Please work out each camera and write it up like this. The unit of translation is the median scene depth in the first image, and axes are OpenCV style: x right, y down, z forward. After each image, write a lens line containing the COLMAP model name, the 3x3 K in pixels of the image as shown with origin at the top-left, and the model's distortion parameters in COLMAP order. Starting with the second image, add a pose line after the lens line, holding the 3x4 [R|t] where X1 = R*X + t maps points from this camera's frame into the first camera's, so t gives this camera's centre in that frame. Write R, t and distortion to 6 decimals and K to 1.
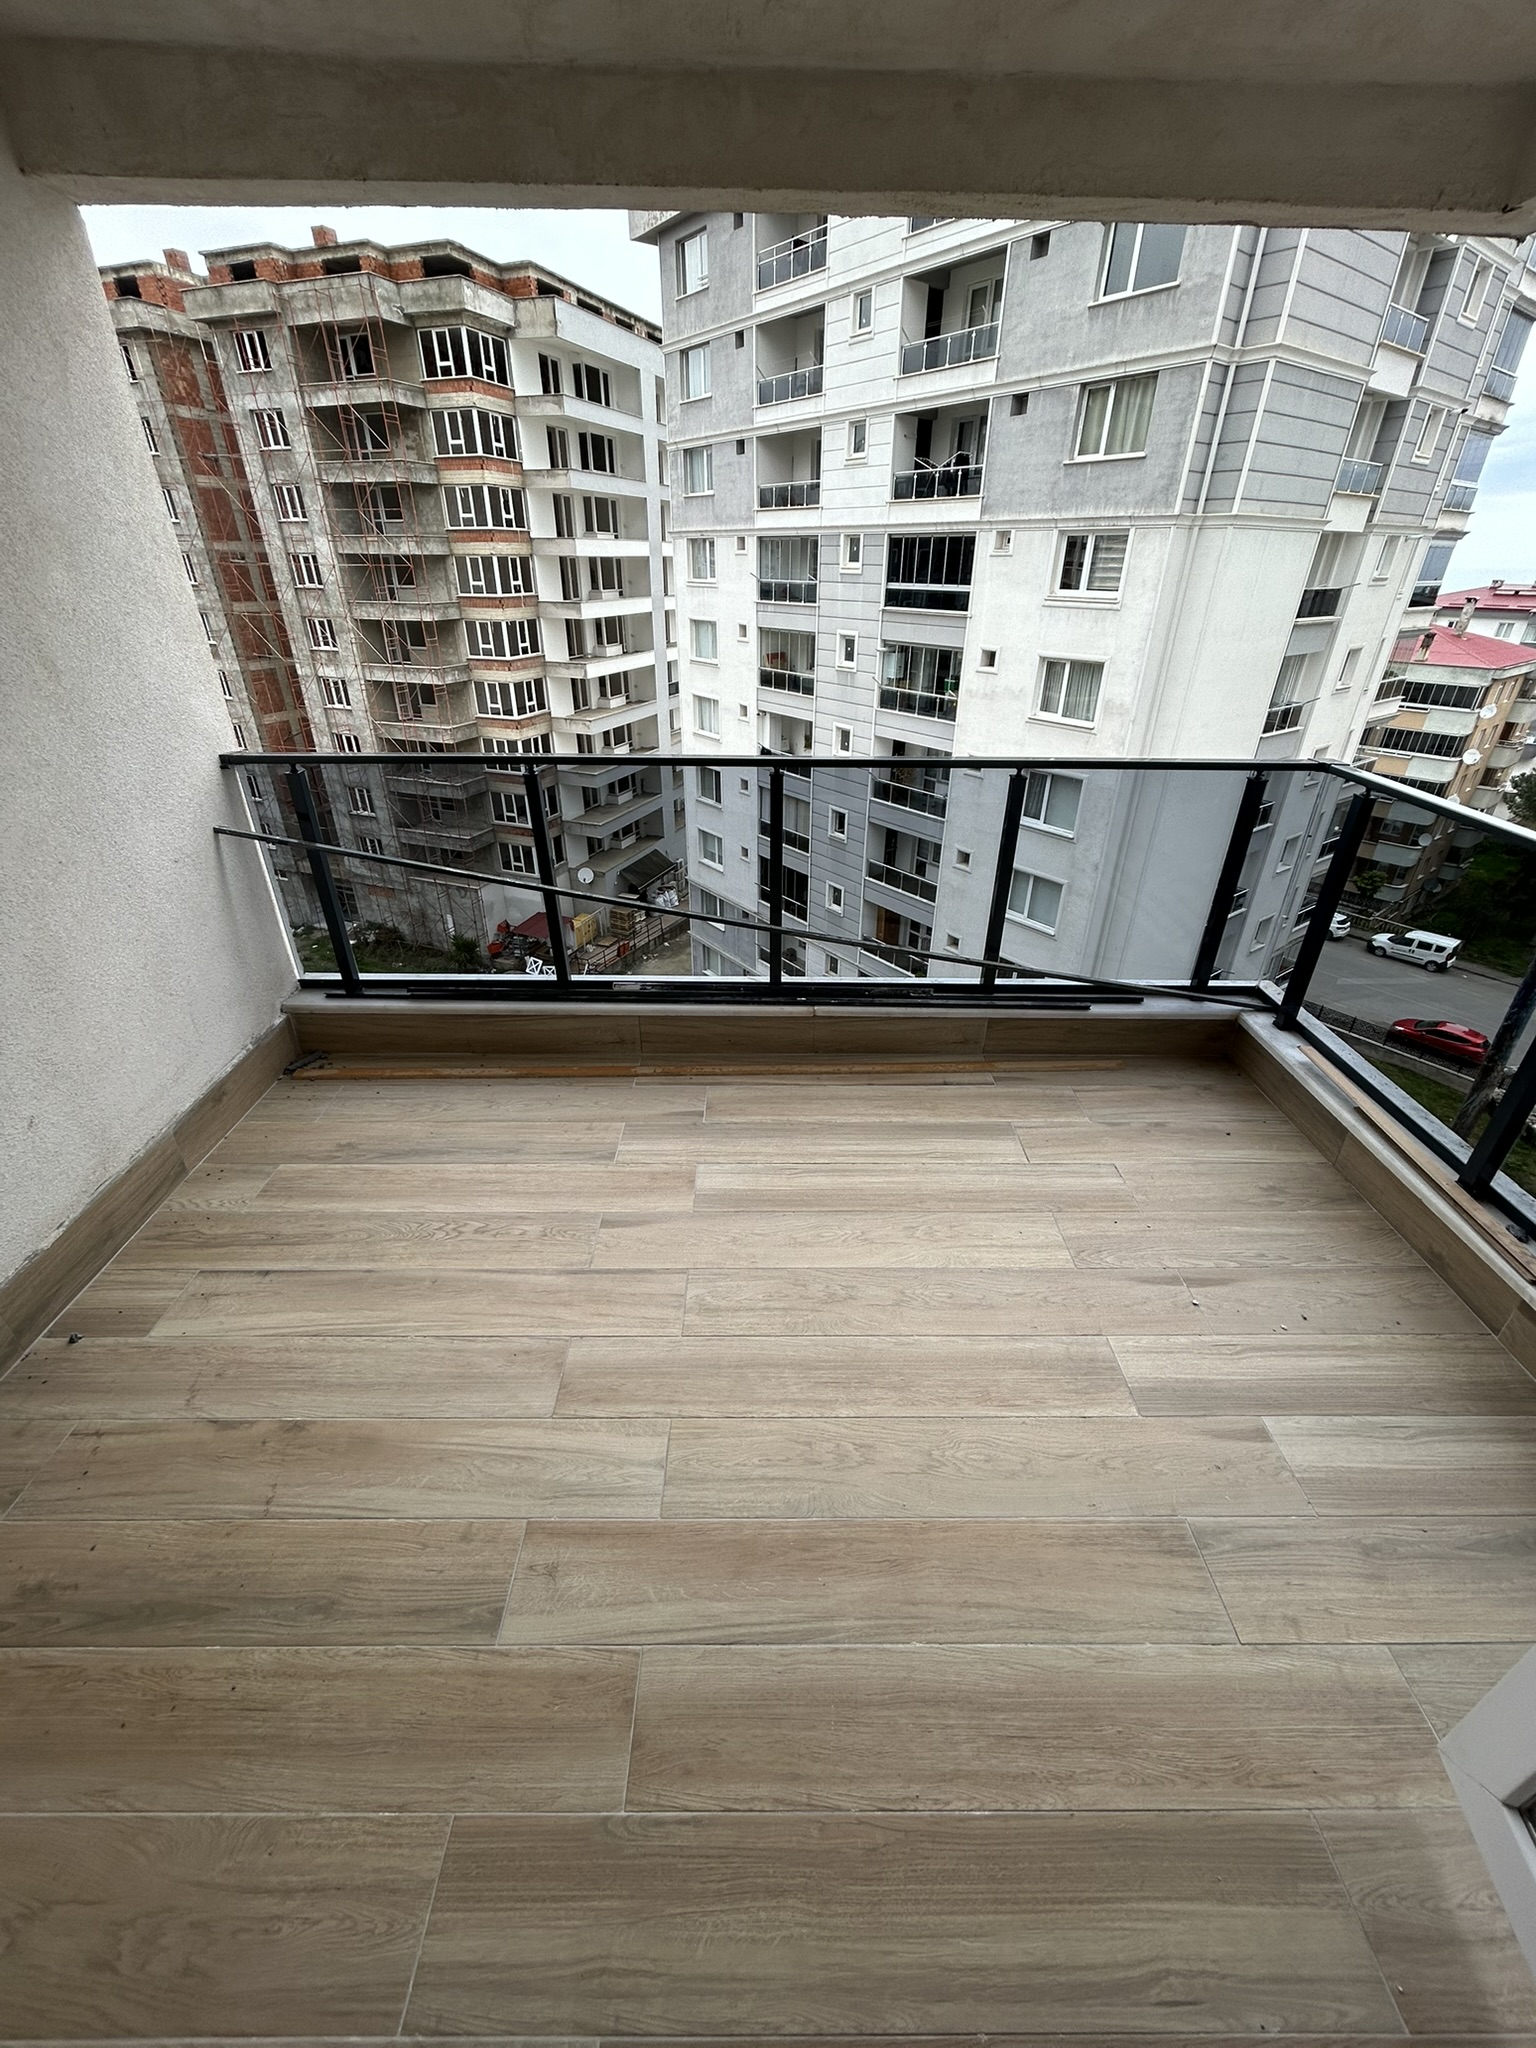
lens RADIAL K [[820.8, 0, 761.3], [0, 820.8, 1011.6], [0, 0, 1]] dist [0.002277, -0.000086]
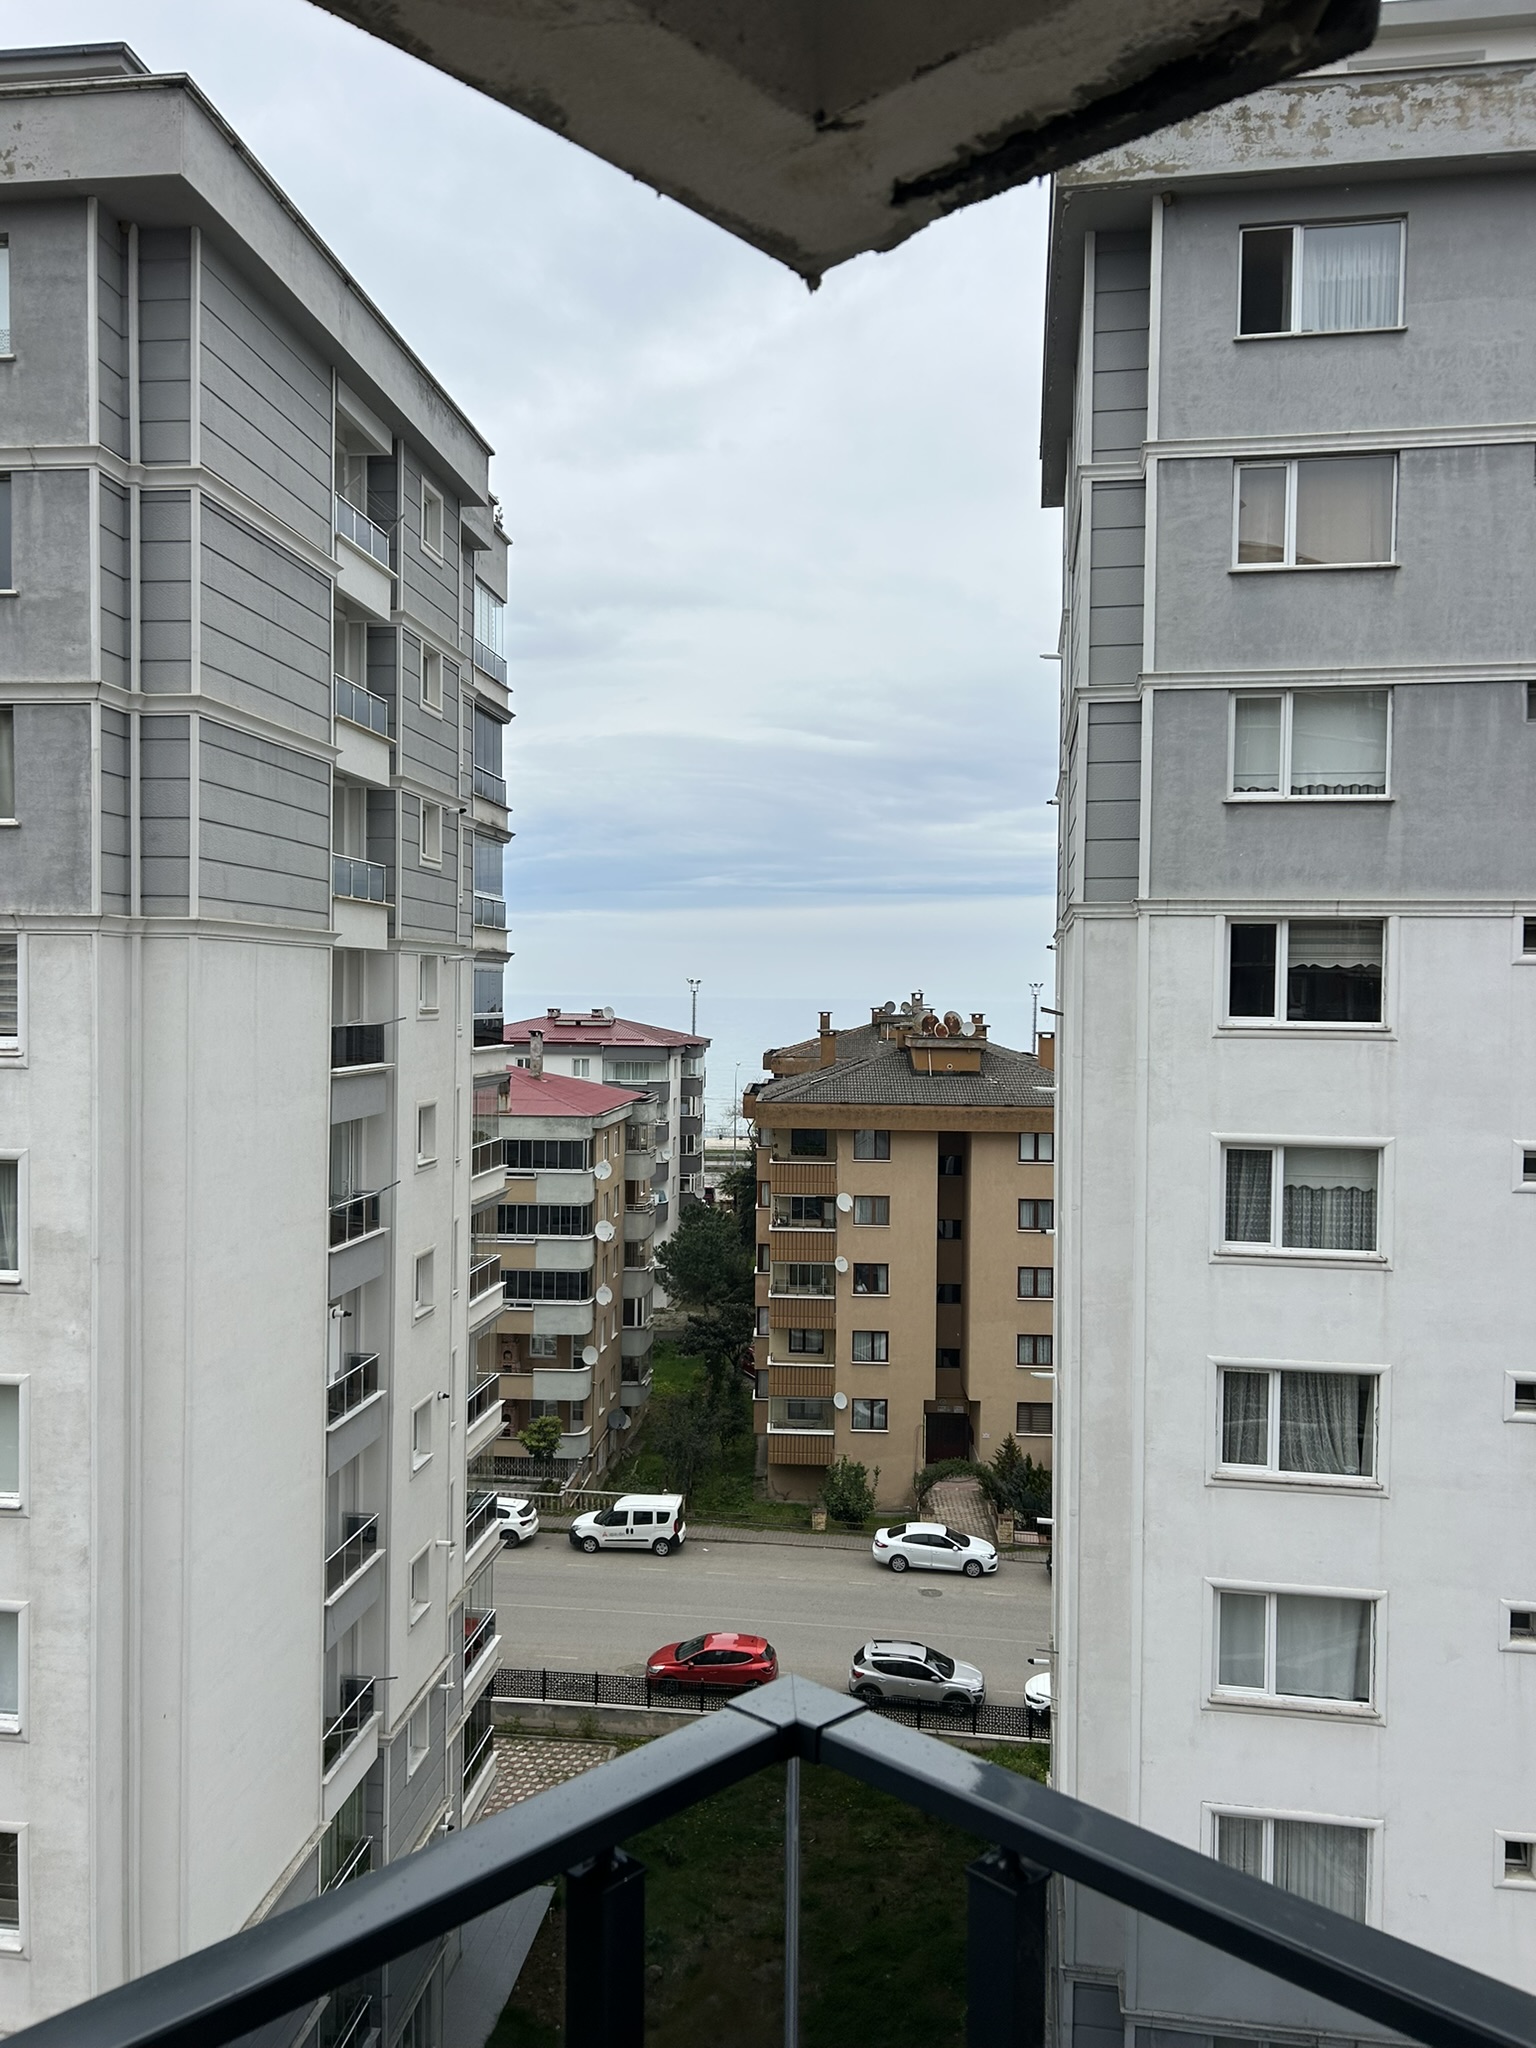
lens RADIAL K [[1529.9, 0, 765.3], [0, 1529.9, 1018.8], [0, 0, 1]] dist [0.069941, -0.022127]
pose [[0.690154, -0.015070, 0.723506, 0.032460], [0.347431, 0.883923, -0.313004, -0.030099], [-0.634806, 0.467390, 0.615279, 0.053333]]
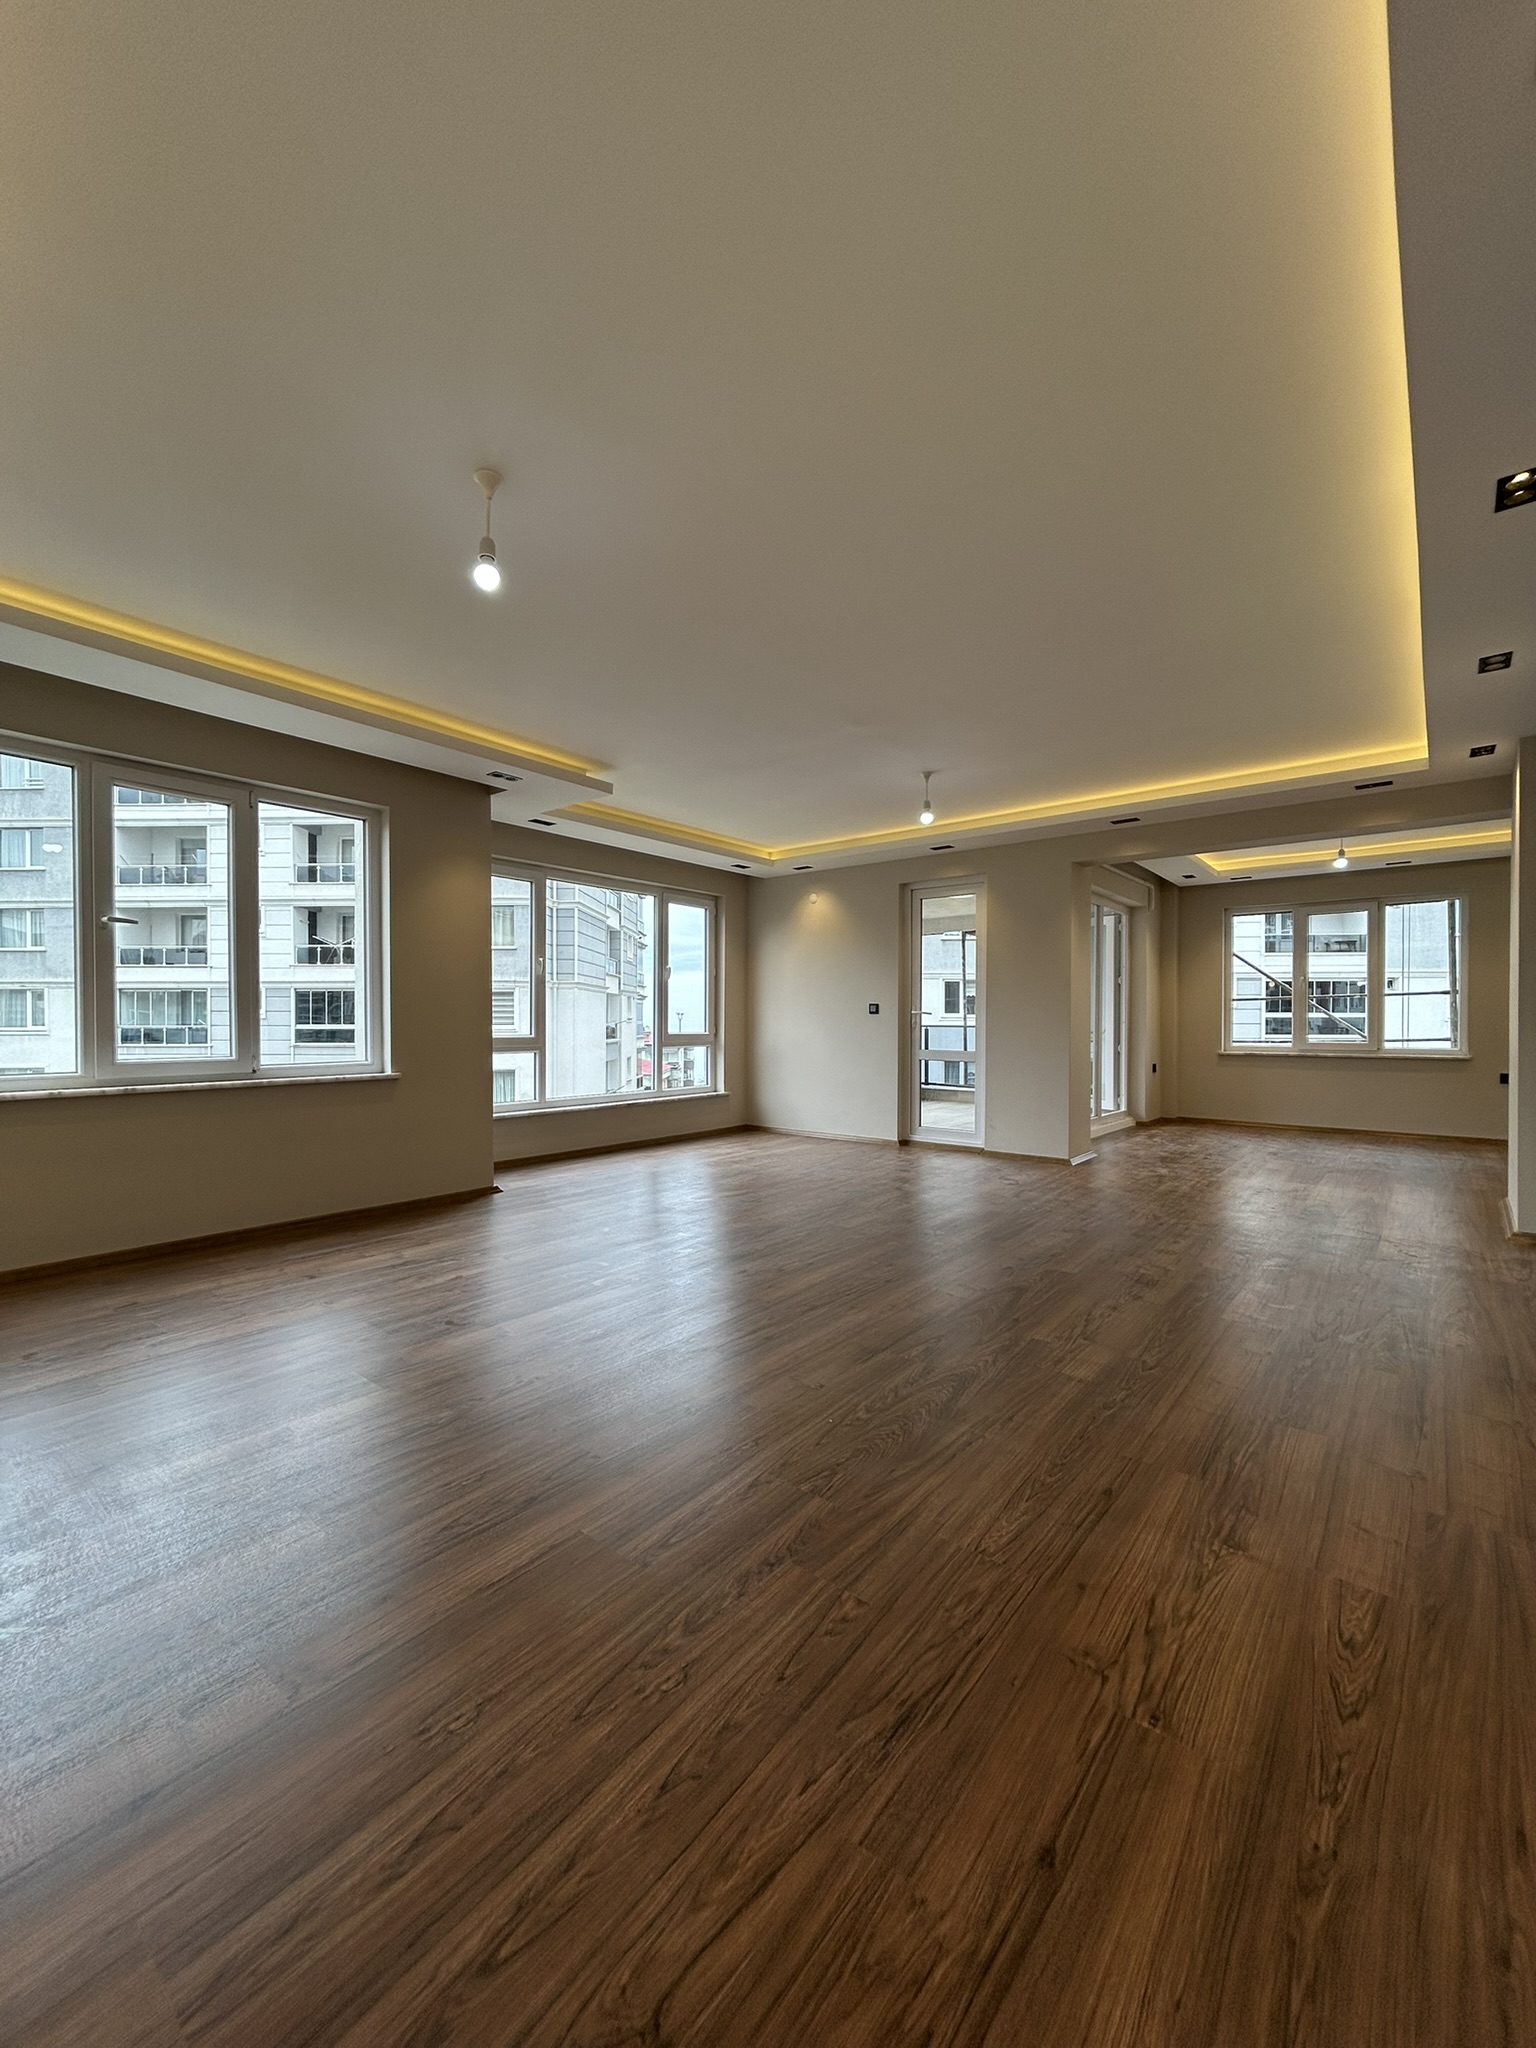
lens RADIAL K [[820.8, 0, 763.1], [0, 820.8, 1022.0], [0, 0, 1]] dist [0.002277, -0.000086]
pose [[0.634784, -0.008301, 0.772645, -0.343405], [0.377233, 0.876006, -0.300513, 0.078697], [-0.674347, 0.482228, 0.559207, -0.105717]]
